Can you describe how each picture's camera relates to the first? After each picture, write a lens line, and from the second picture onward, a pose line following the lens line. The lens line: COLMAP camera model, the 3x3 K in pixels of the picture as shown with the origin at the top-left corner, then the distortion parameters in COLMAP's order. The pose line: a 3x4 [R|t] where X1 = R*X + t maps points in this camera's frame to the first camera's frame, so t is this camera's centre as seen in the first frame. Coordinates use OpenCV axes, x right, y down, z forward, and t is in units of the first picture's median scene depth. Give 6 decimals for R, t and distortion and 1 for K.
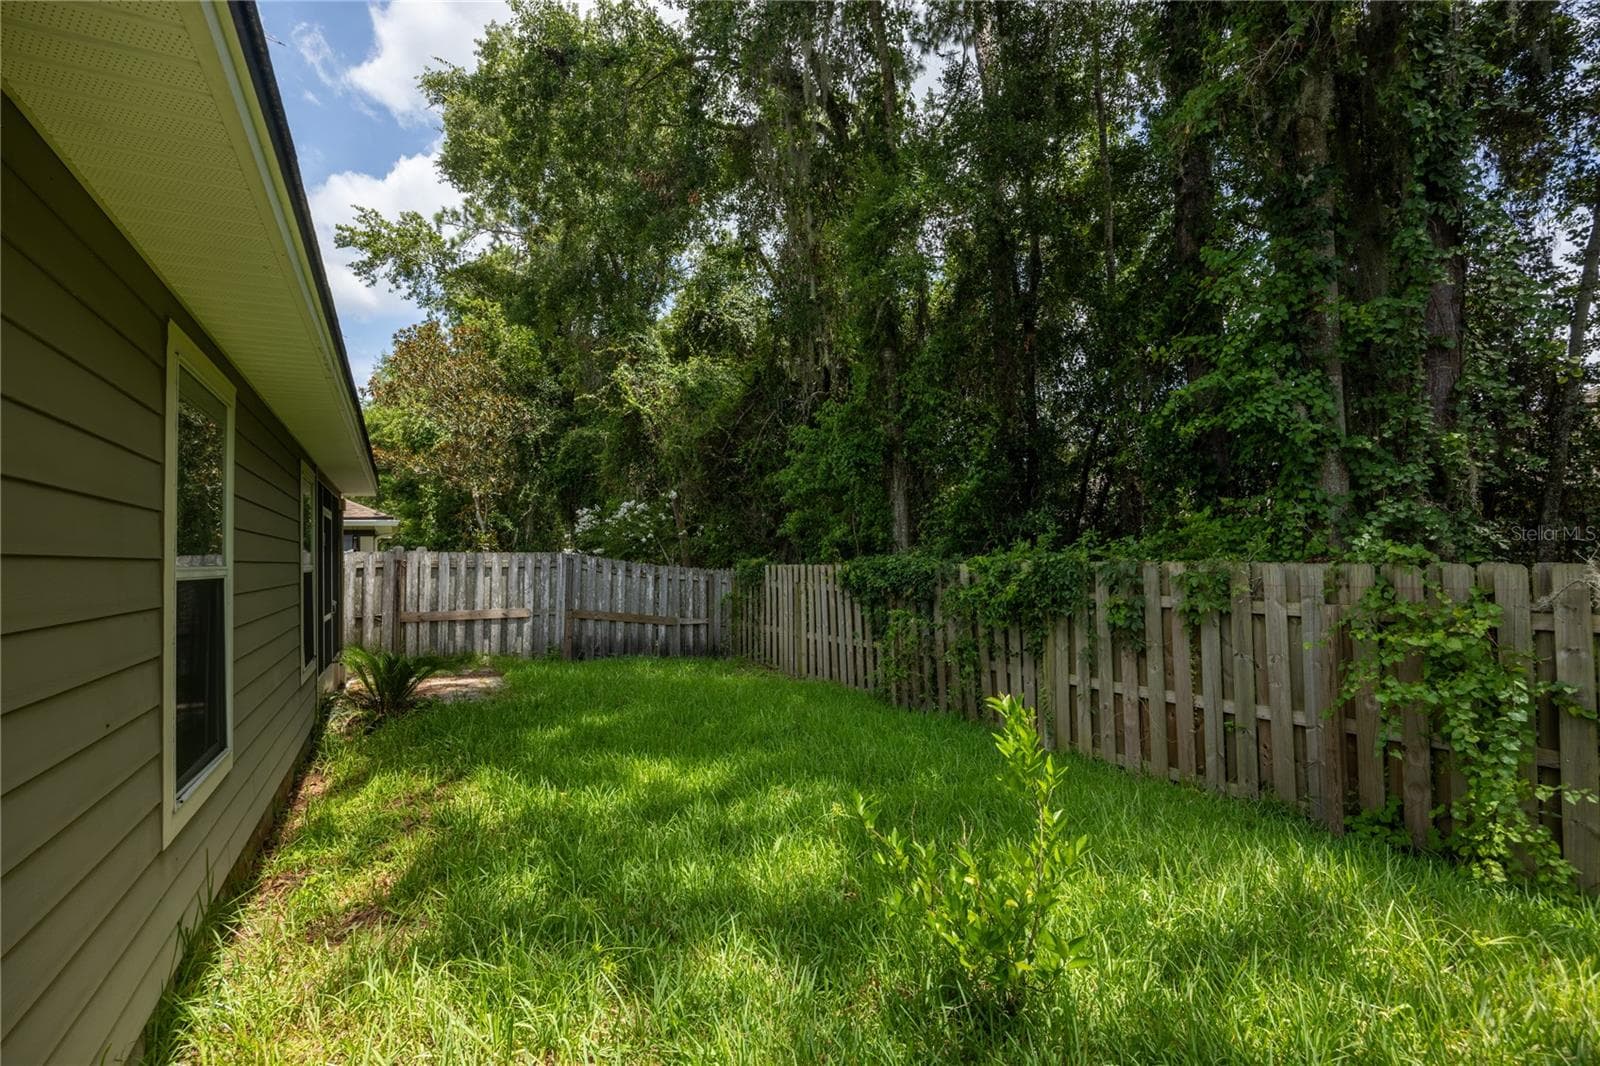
lens RADIAL K [[739.4, 0, 799.7], [0, 739.4, 527.5], [0, 0, 1]] dist [-0.001235, -0.000127]
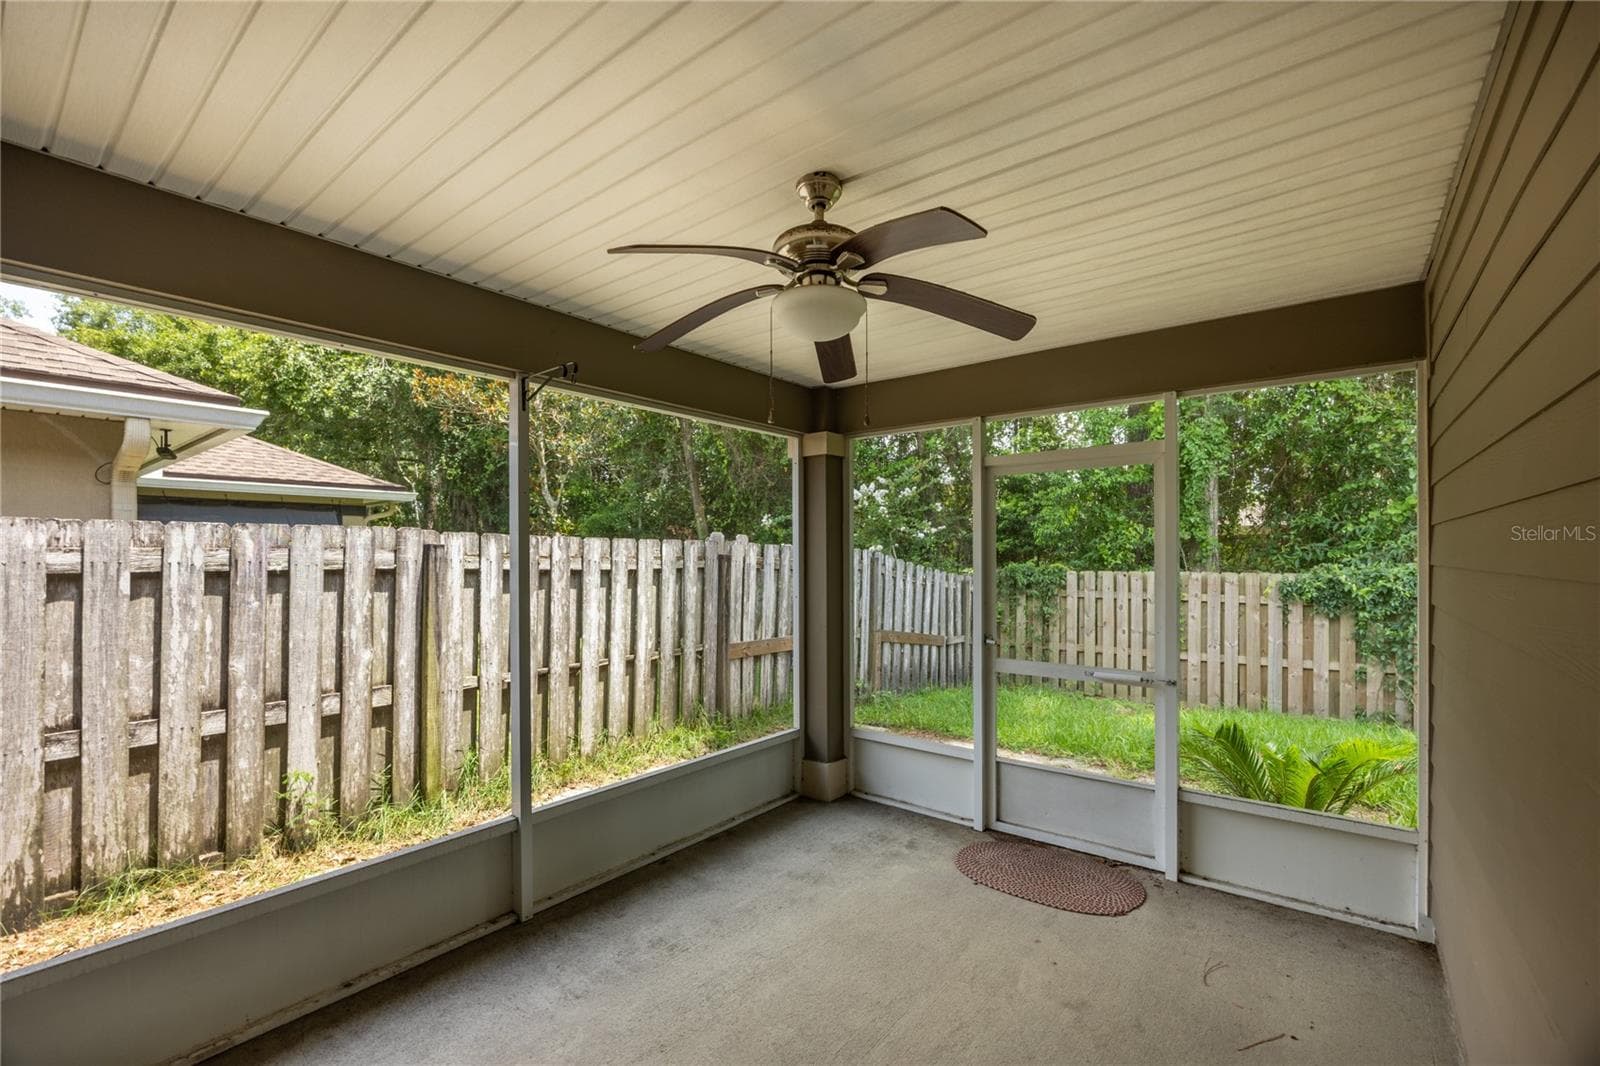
lens RADIAL K [[673.7, 0, 803.9], [0, 673.7, 548.2], [0, 0, 1]] dist [-0.010705, -0.000110]
pose [[0.914556, 0.027049, 0.403554, -0.664862], [-0.036144, 0.999235, 0.014937, 0.026725], [-0.402841, -0.028247, 0.914834, 0.457957]]
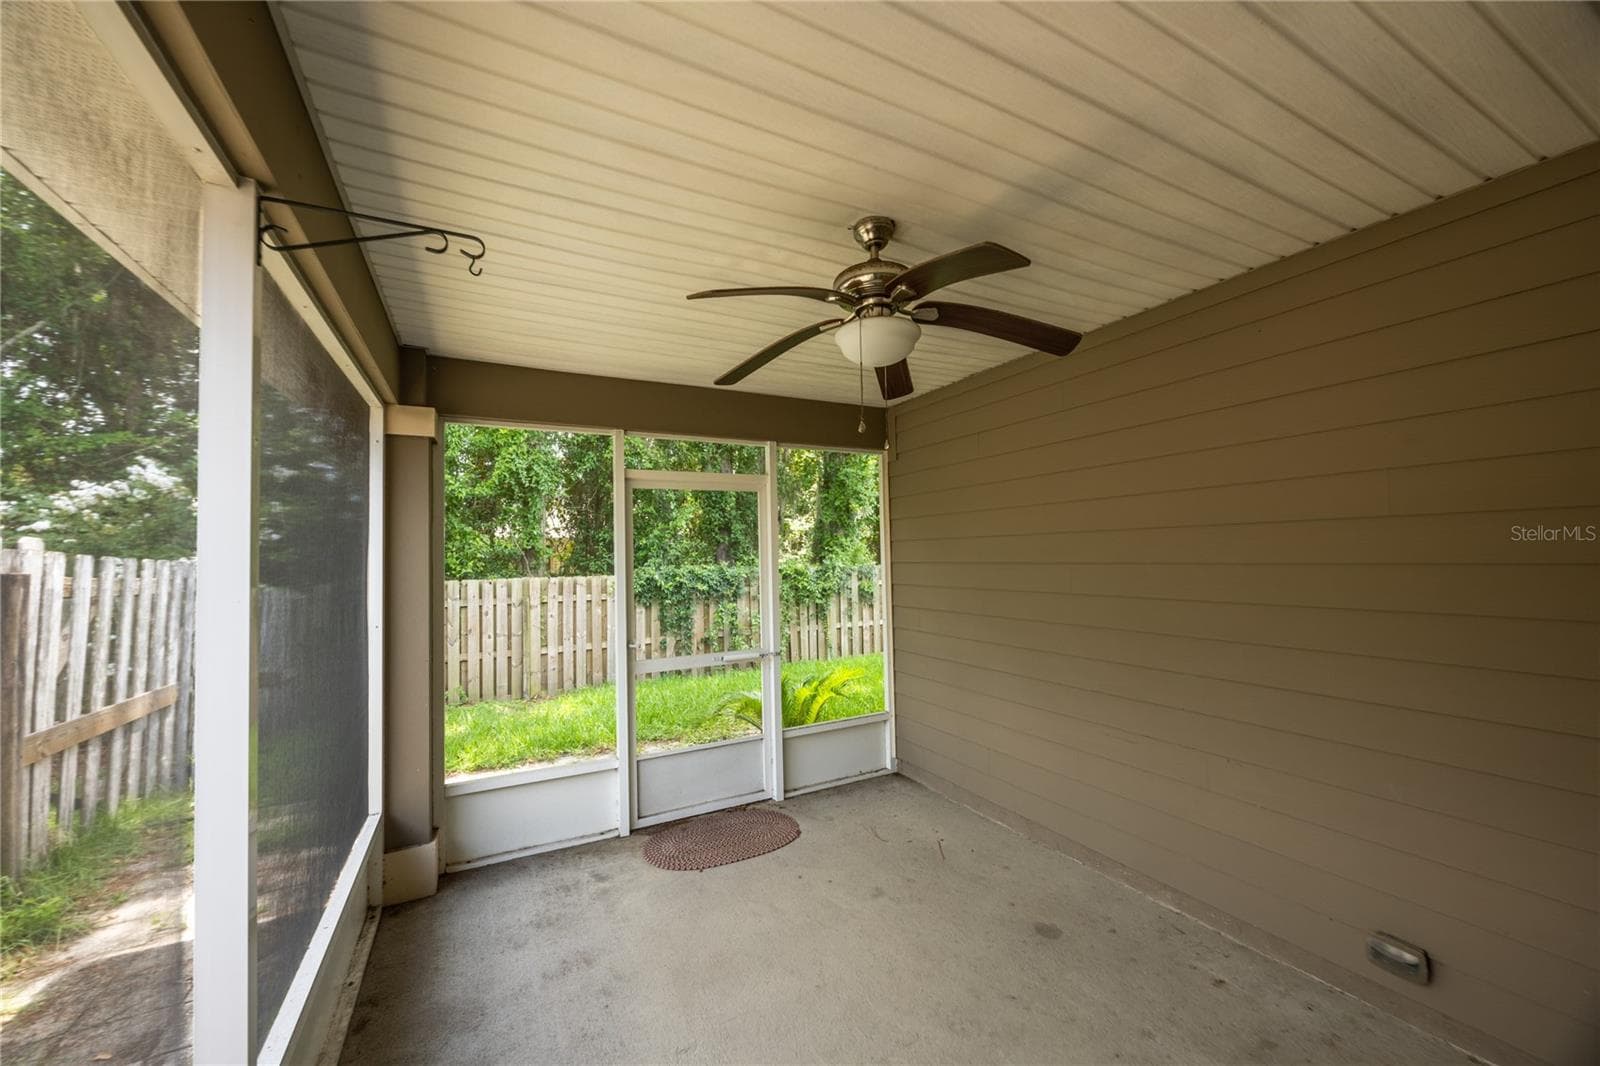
lens RADIAL K [[613.3, 0, 800.0], [0, 613.3, 533.0], [0, 0, 1]] dist [0.000751, 0.000081]
pose [[0.008893, 0.061909, 0.998042, -0.758983], [-0.017806, 0.997933, -0.061743, 0.034842], [-0.999802, -0.017222, 0.009977, 0.632185]]
